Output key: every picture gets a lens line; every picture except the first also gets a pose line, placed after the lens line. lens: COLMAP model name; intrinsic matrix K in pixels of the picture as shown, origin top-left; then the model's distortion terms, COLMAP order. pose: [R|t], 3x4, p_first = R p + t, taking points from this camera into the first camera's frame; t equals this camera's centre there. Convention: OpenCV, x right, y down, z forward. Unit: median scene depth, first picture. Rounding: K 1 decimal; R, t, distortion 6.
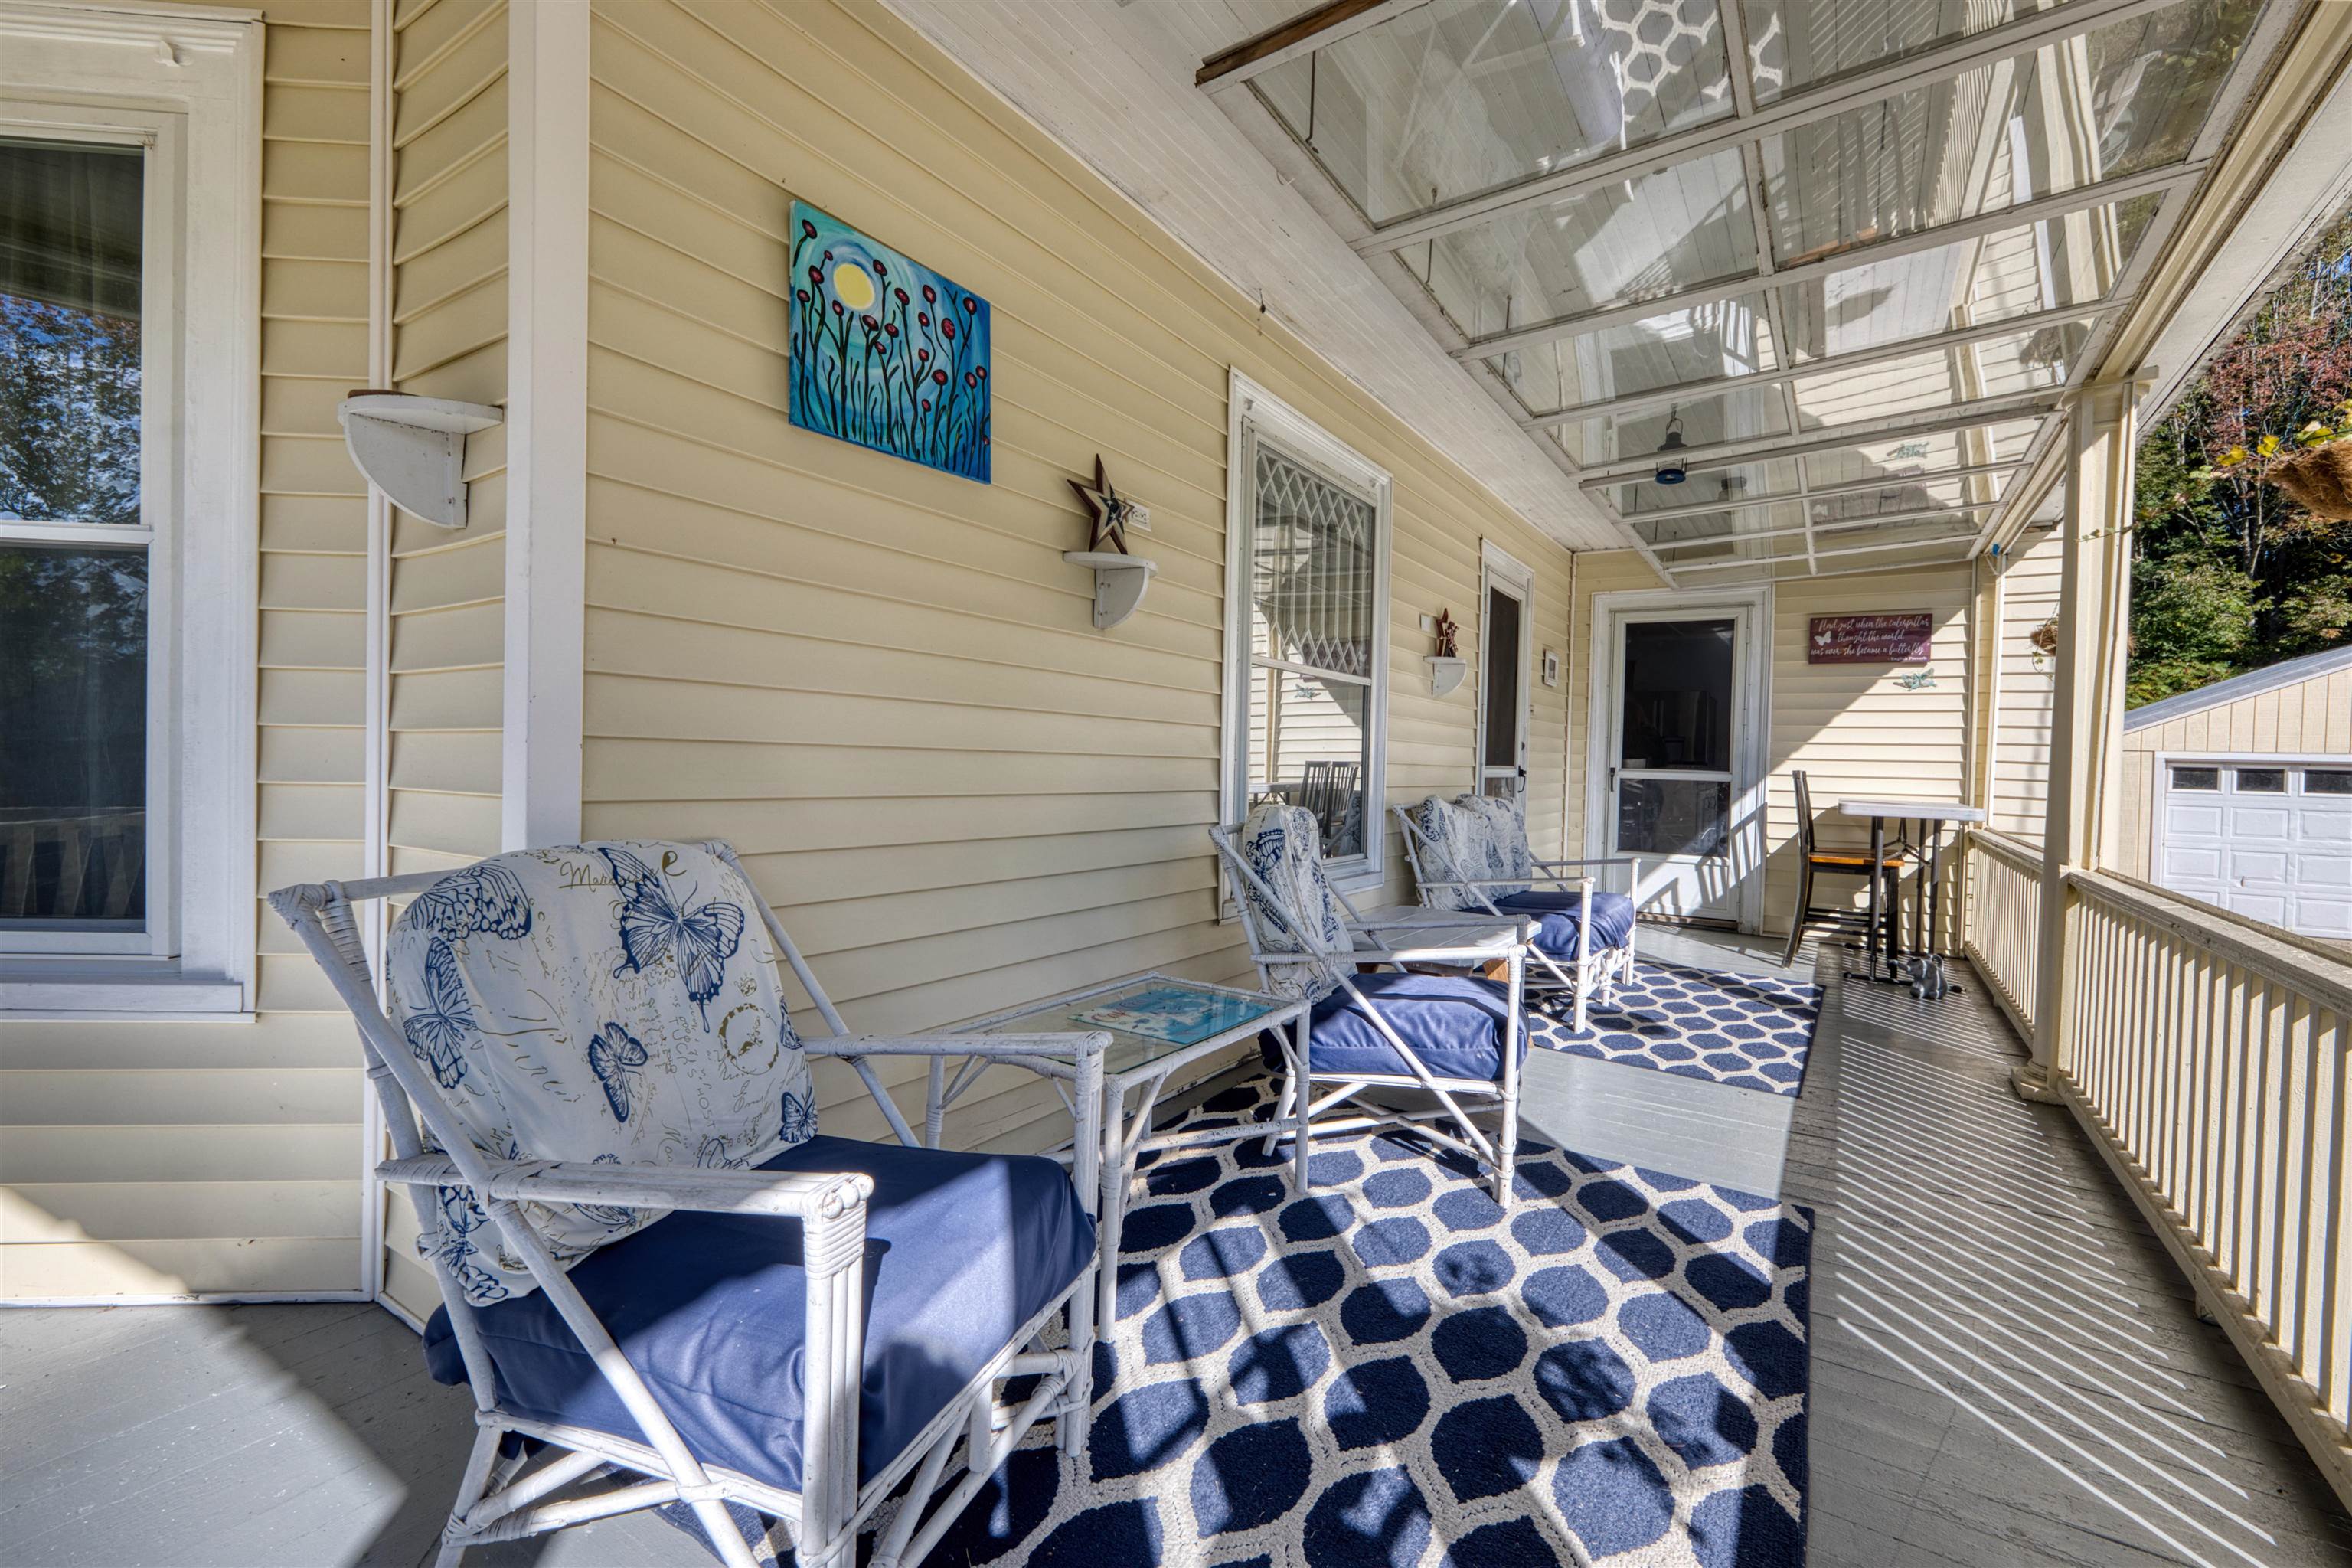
lens RADIAL K [[1017.8, 0, 1175.8], [0, 1017.8, 782.9], [0, 0, 1]] dist [-0.002287, -0.000123]
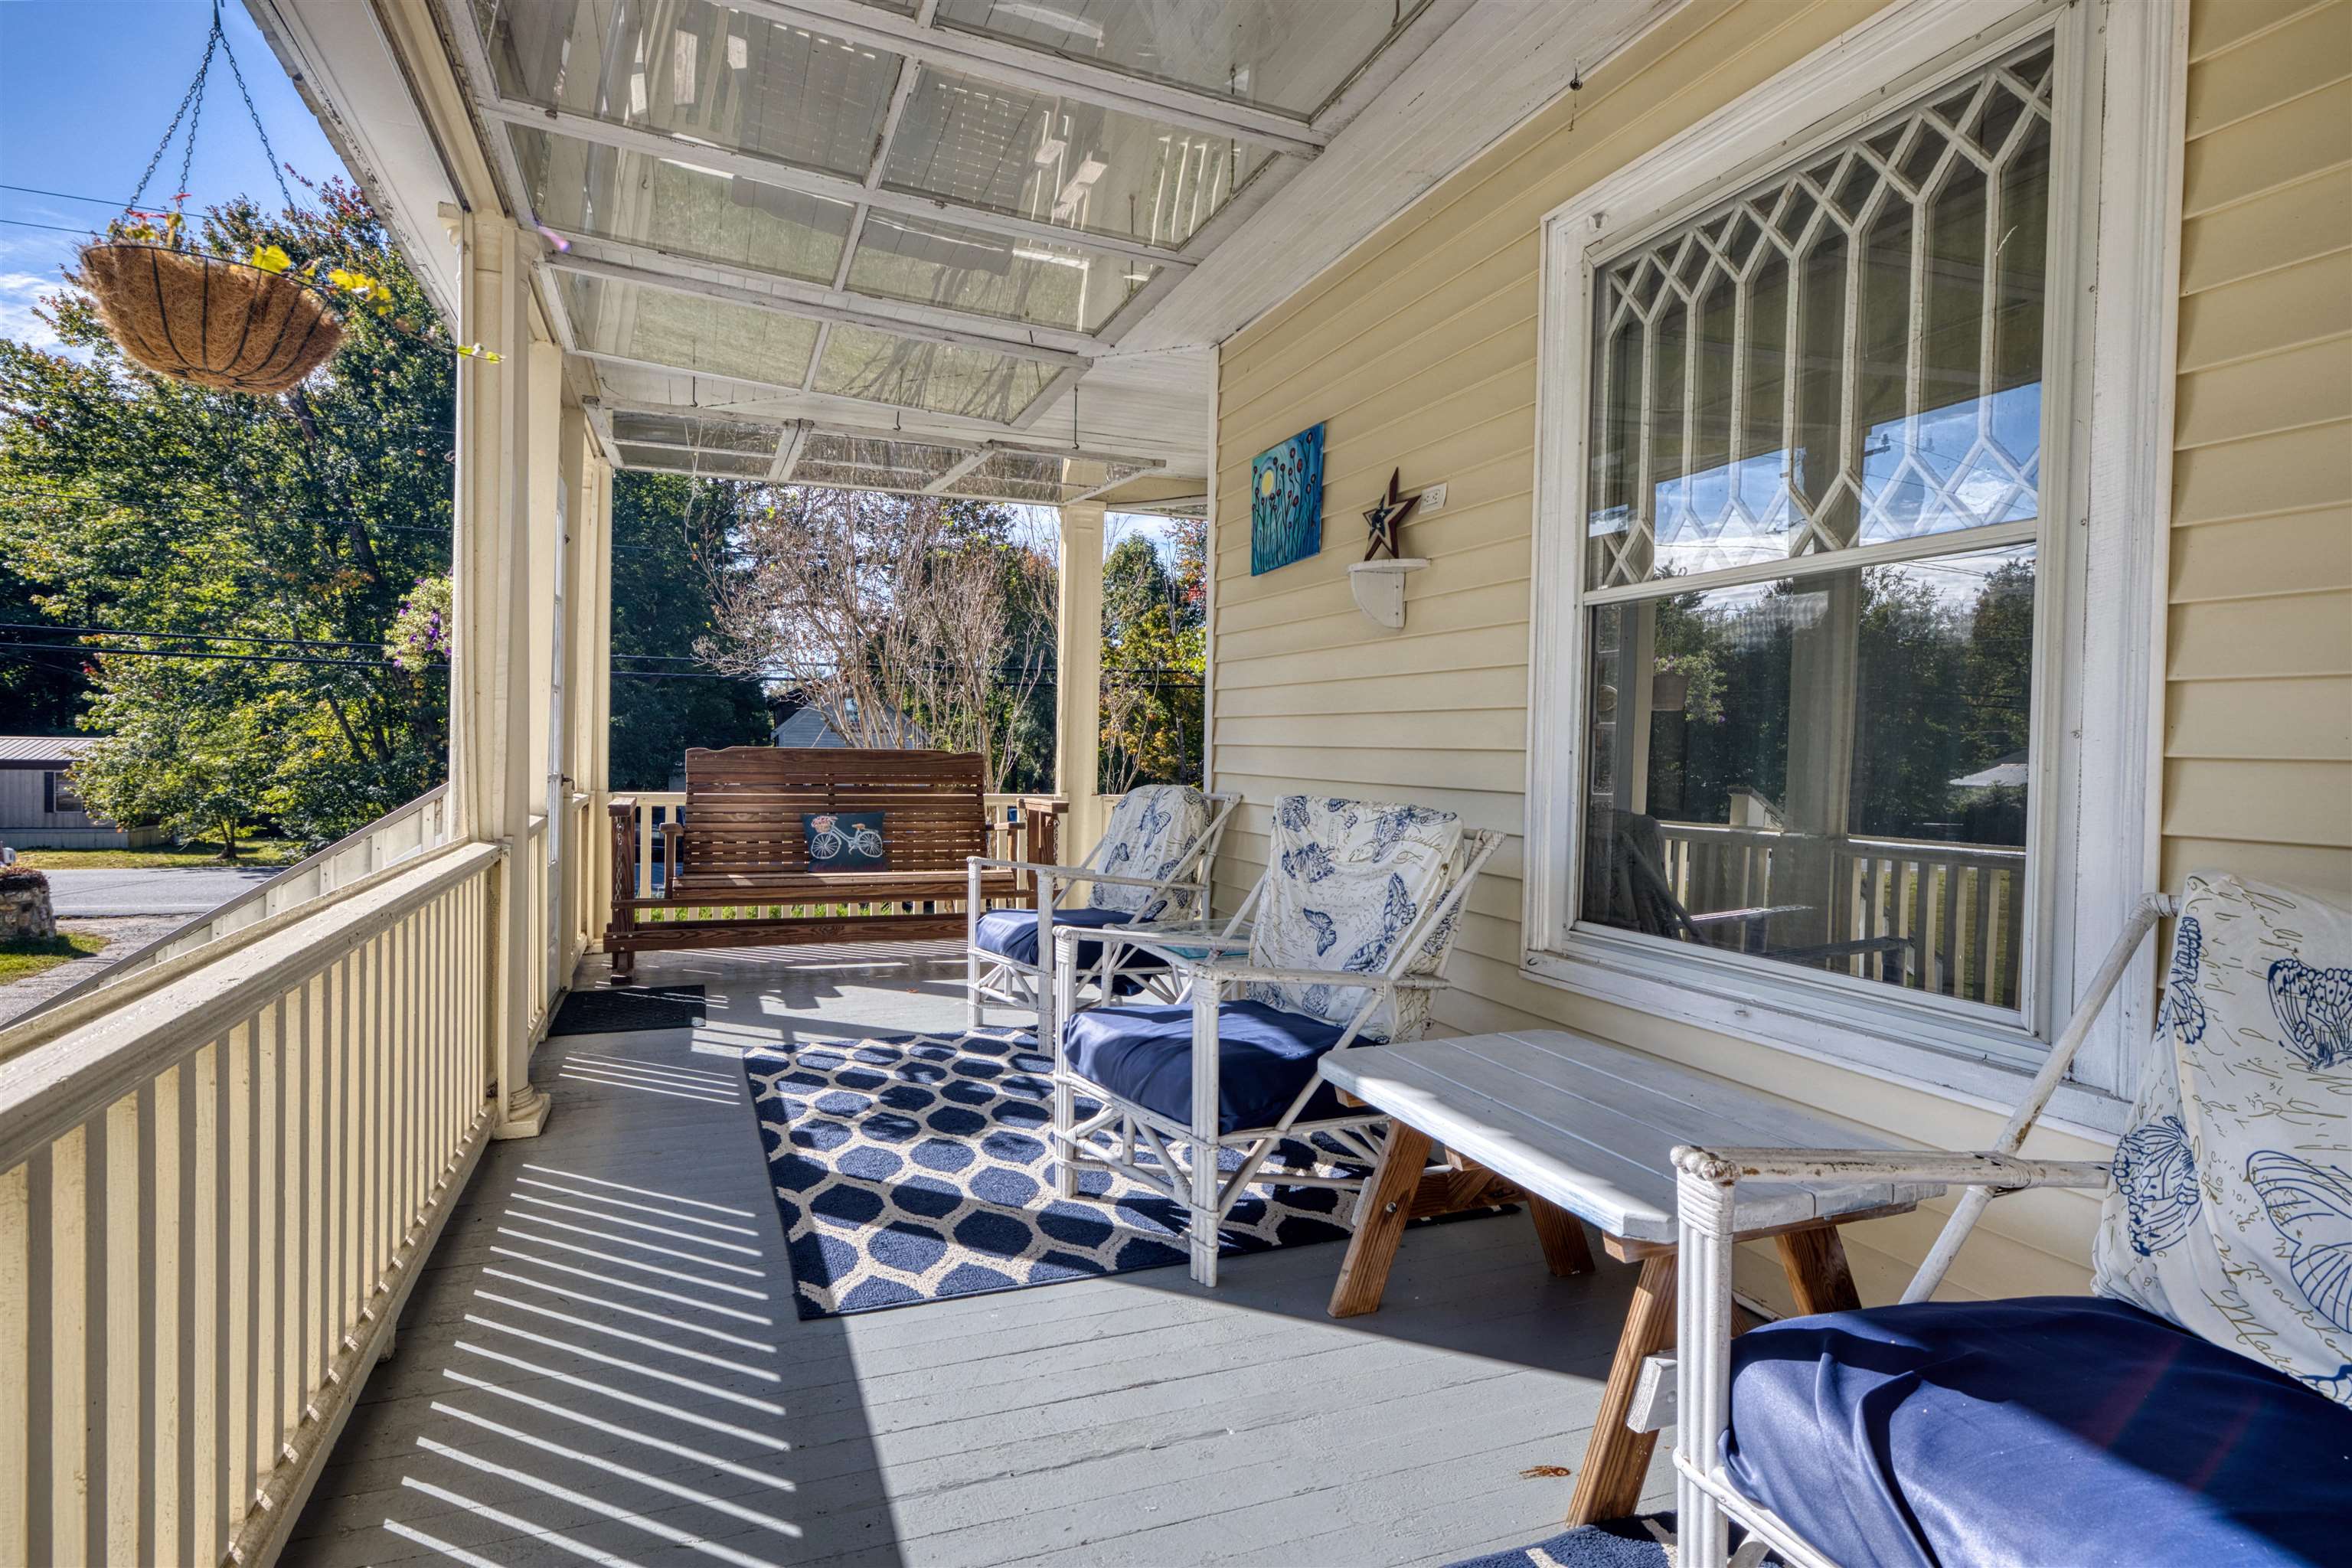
lens RADIAL K [[1284.1, 0, 1175.9], [0, 1284.1, 786.3], [0, 0, 1]] dist [0.000067, 0.000058]
pose [[-0.589266, -0.026083, -0.807518, 1.479075], [-0.058514, 0.998232, 0.010456, 0.014196], [0.805817, 0.053412, -0.589750, 2.105998]]
